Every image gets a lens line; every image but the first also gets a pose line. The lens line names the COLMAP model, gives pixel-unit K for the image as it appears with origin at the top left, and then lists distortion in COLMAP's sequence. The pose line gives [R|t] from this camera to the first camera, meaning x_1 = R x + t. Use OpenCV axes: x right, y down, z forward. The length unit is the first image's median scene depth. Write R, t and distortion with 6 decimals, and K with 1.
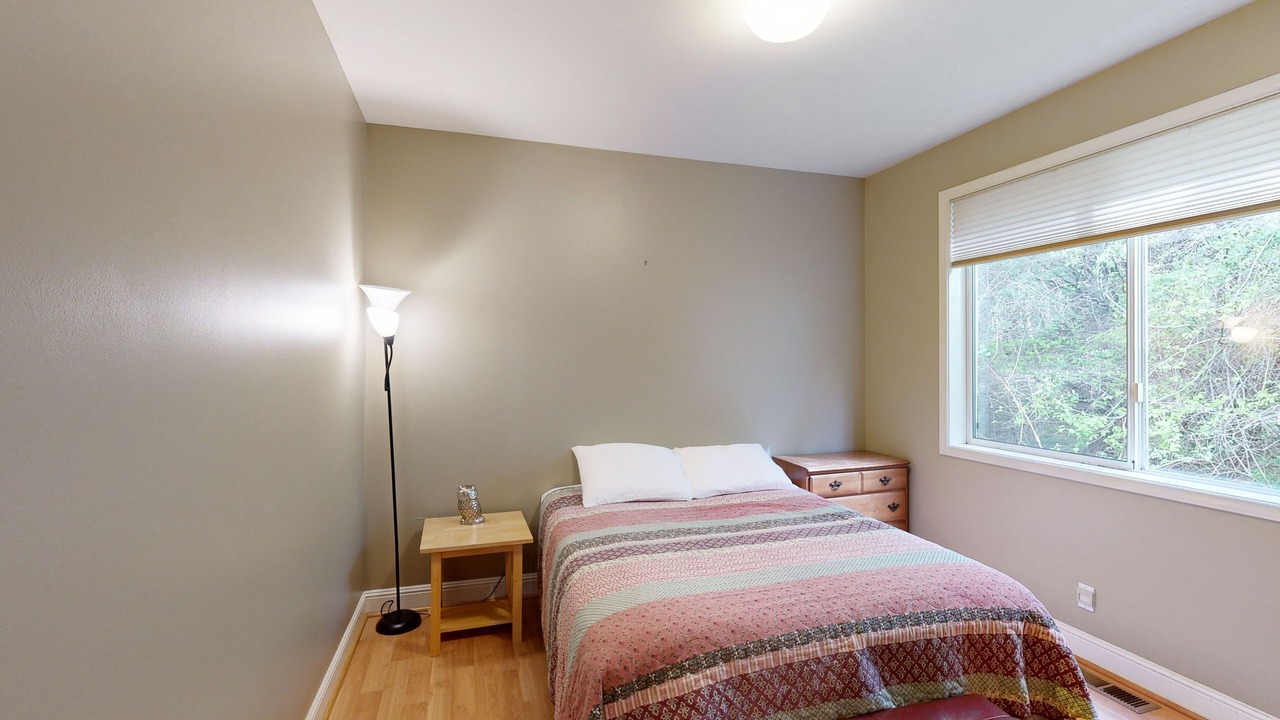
lens RADIAL K [[552.5, 0, 640.0], [0, 552.5, 360.0], [0, 0, 1]] dist [-0.000619, -0.000473]
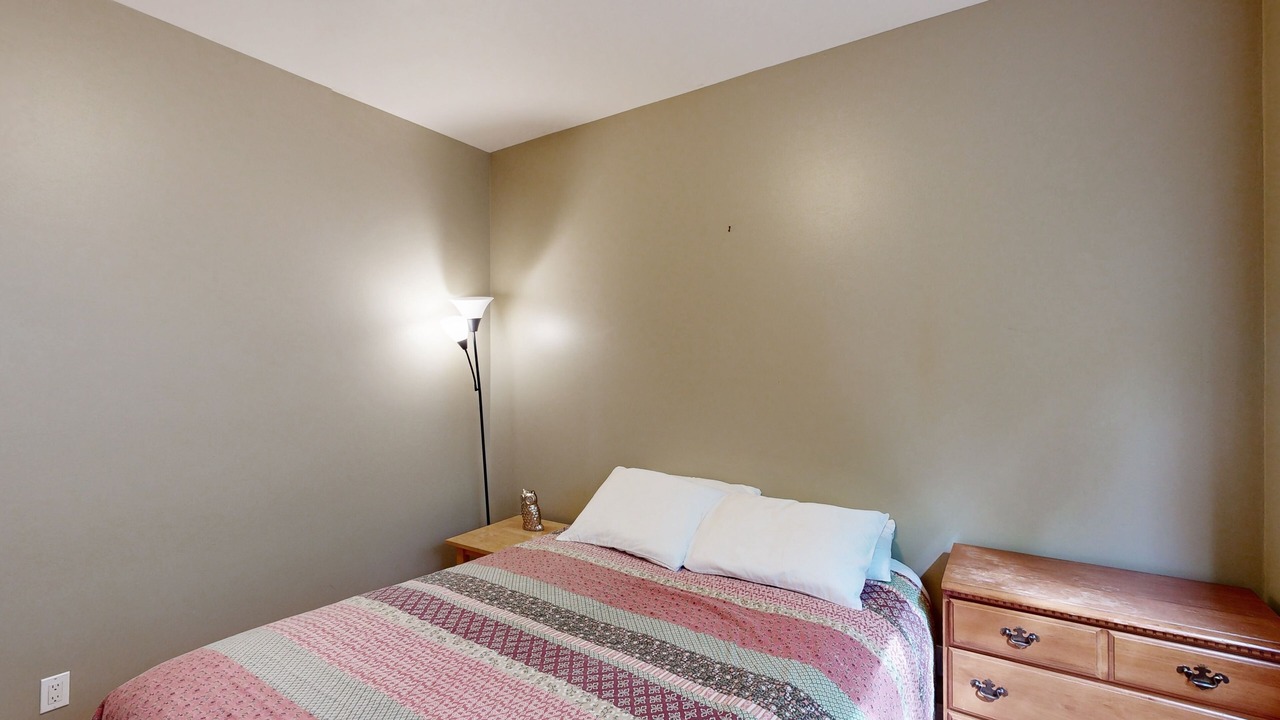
lens RADIAL K [[552.5, 0, 640.0], [0, 552.5, 360.0], [0, 0, 1]] dist [-0.000619, -0.000473]
pose [[0.634061, -0.000918, -0.773282, 0.605545], [-0.004324, 0.999979, -0.004733, -0.000292], [0.773271, 0.006345, 0.634044, 0.551180]]
